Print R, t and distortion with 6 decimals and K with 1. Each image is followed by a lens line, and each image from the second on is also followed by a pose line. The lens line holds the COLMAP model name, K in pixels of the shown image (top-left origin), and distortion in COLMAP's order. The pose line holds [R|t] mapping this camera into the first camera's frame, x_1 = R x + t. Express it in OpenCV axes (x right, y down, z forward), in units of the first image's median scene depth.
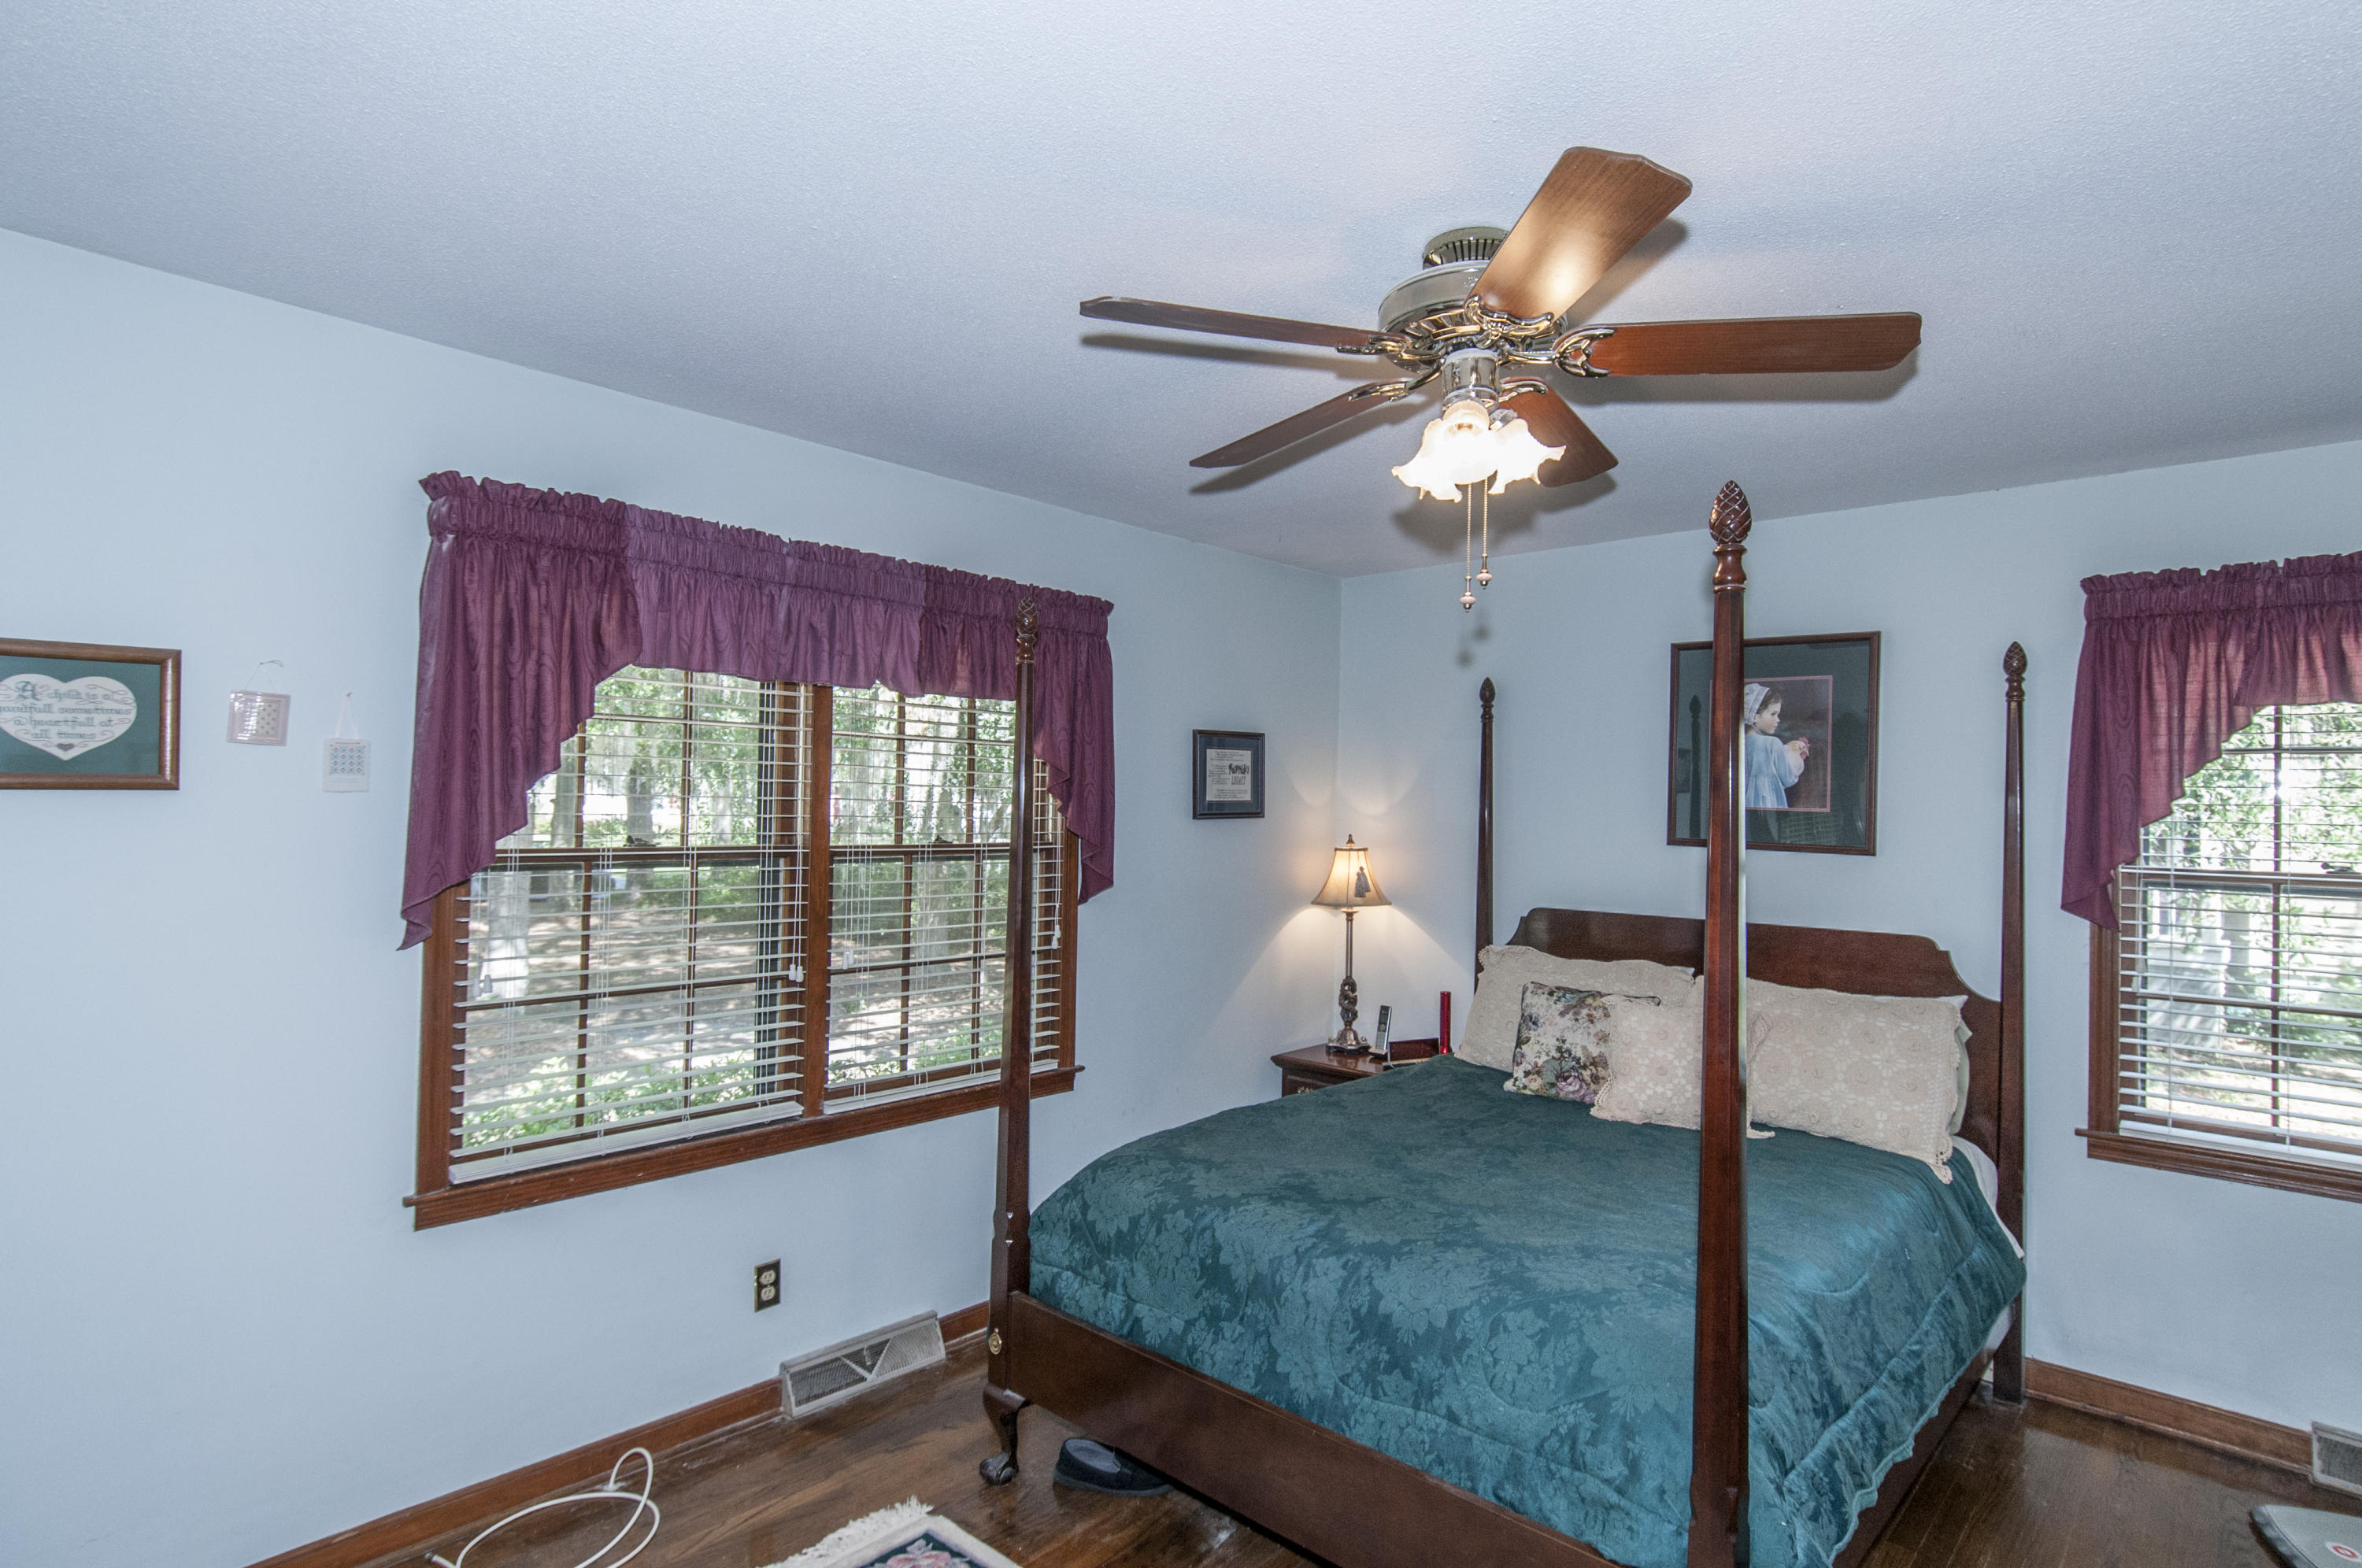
lens RADIAL K [[1218.0, 0, 1209.4], [0, 1218.0, 792.5], [0, 0, 1]] dist [0.017554, -0.019619]
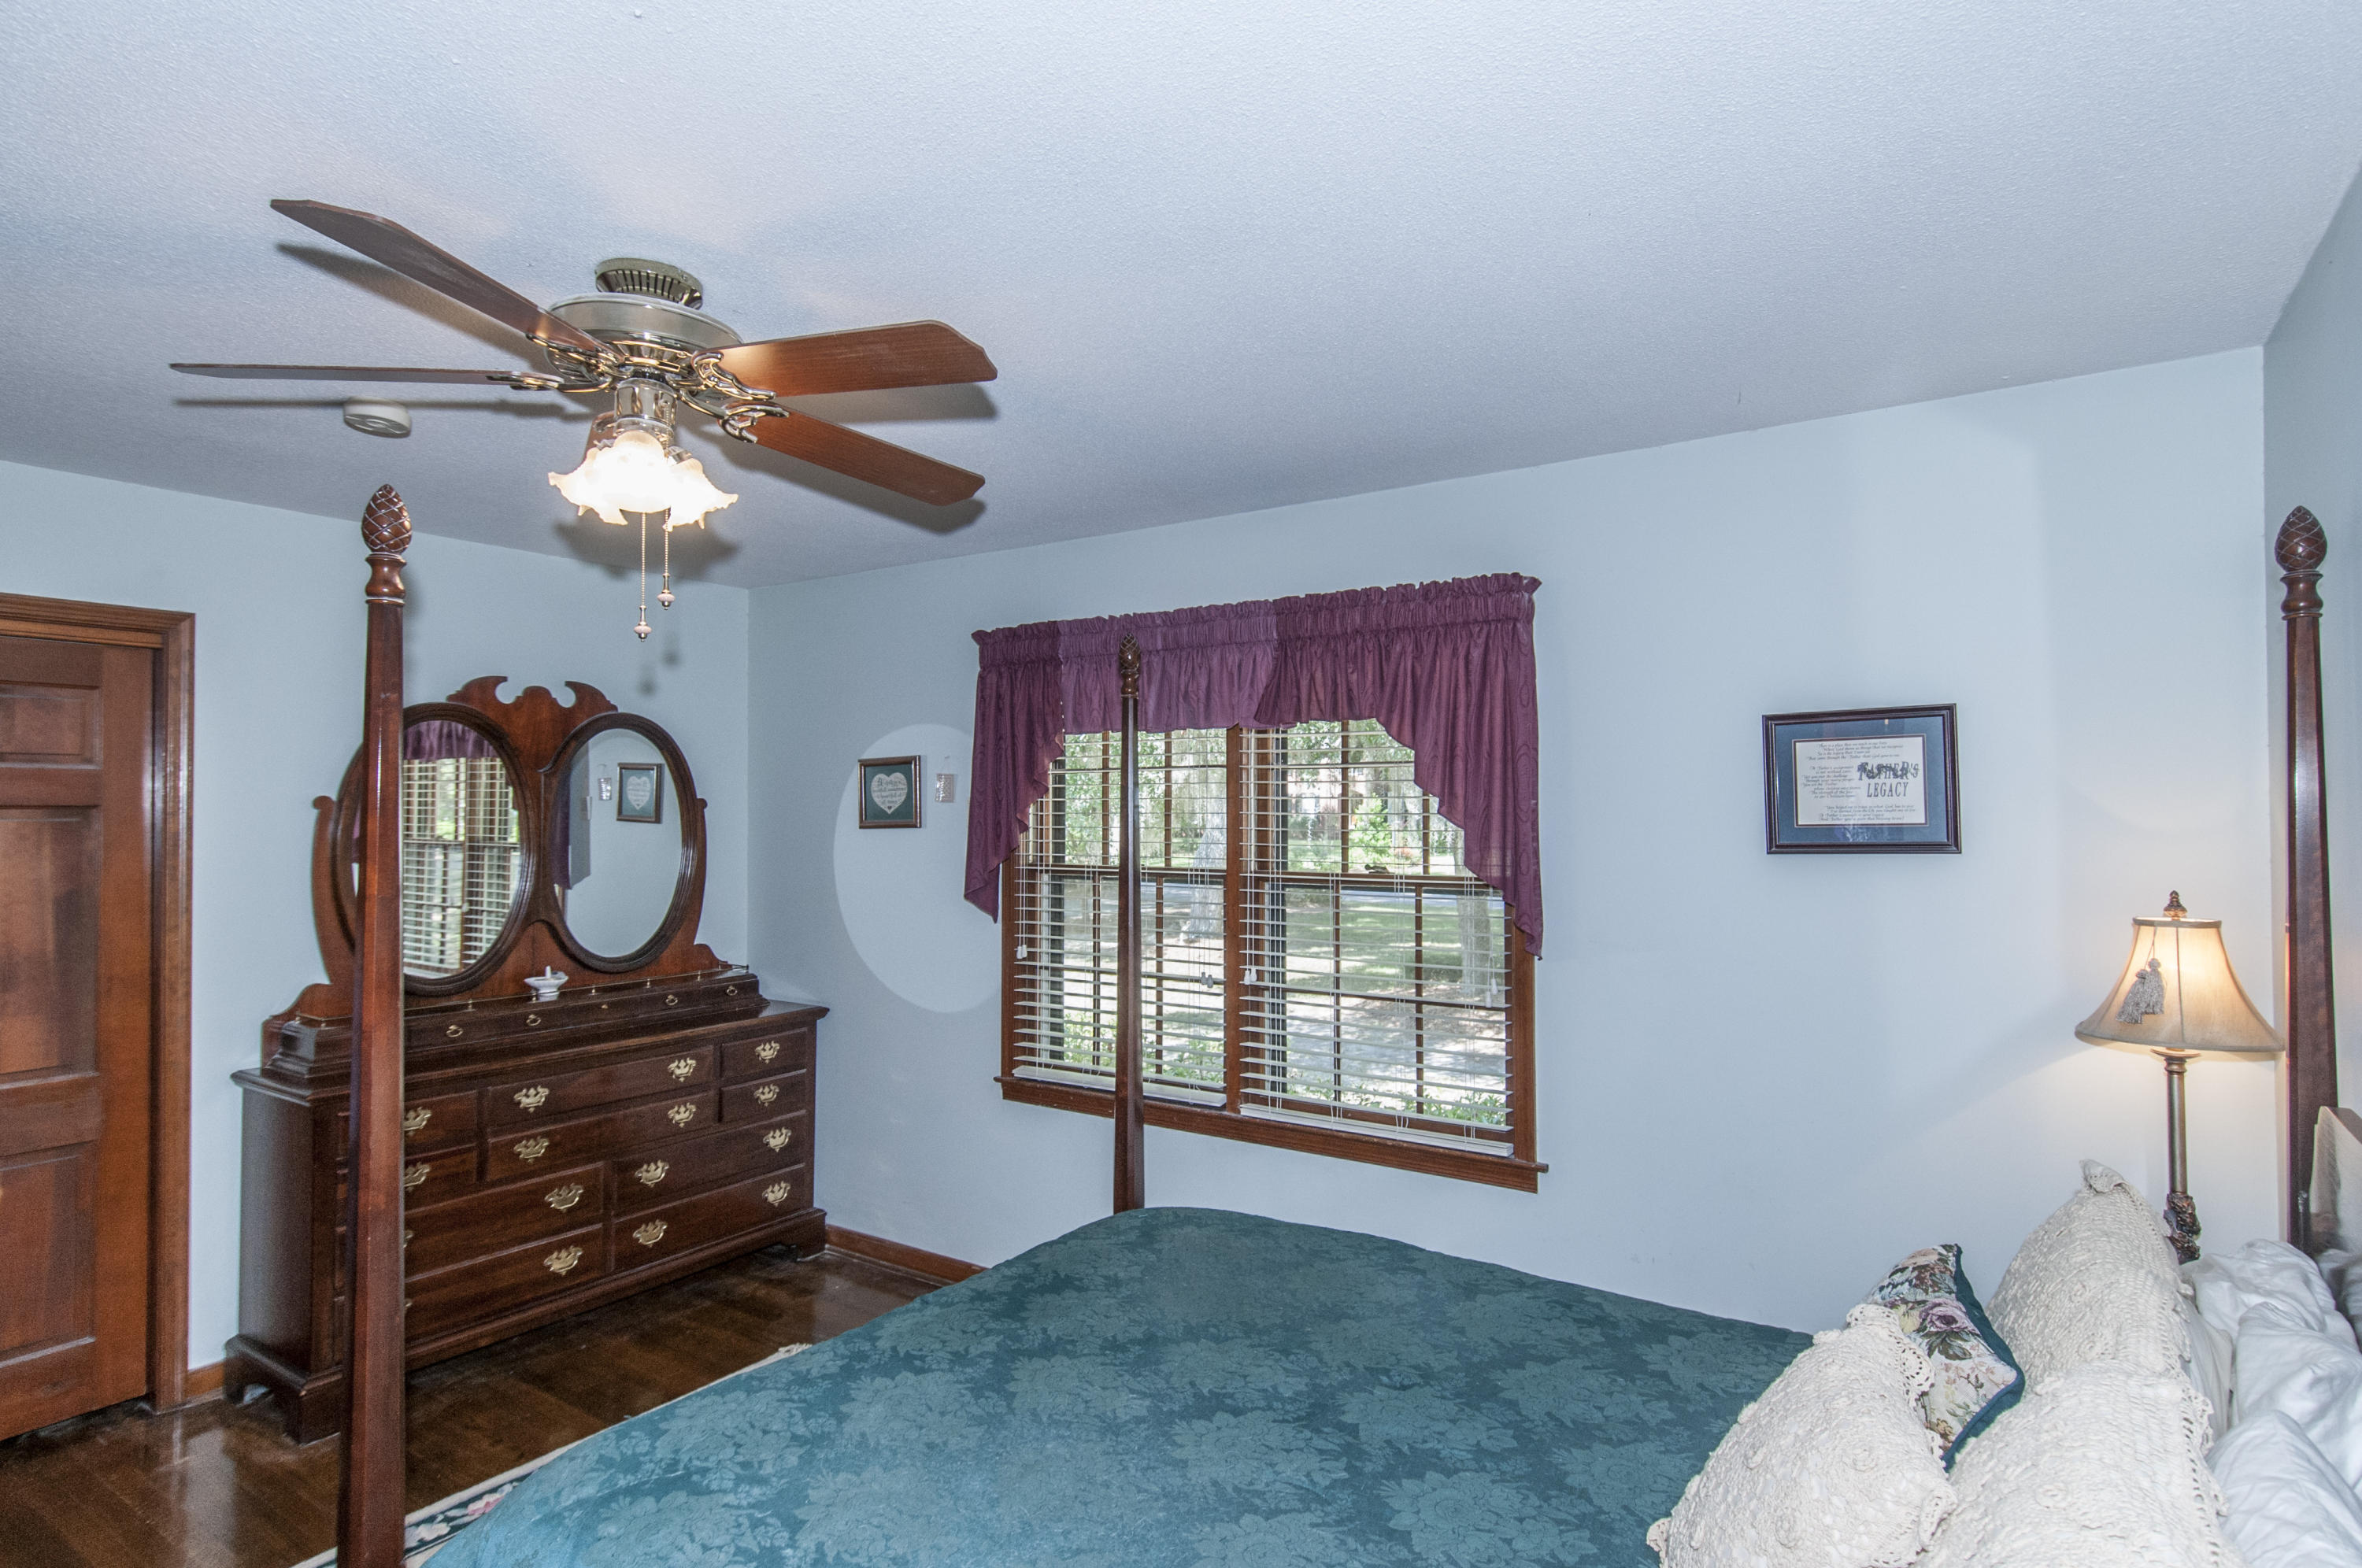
lens RADIAL K [[1218.0, 0, 1209.4], [0, 1218.0, 792.5], [0, 0, 1]] dist [0.017554, -0.019619]
pose [[0.140249, -0.034698, -0.989508, 0.767102], [0.018048, 0.999309, -0.032483, 0.006925], [0.989952, -0.013303, 0.140779, 0.798091]]
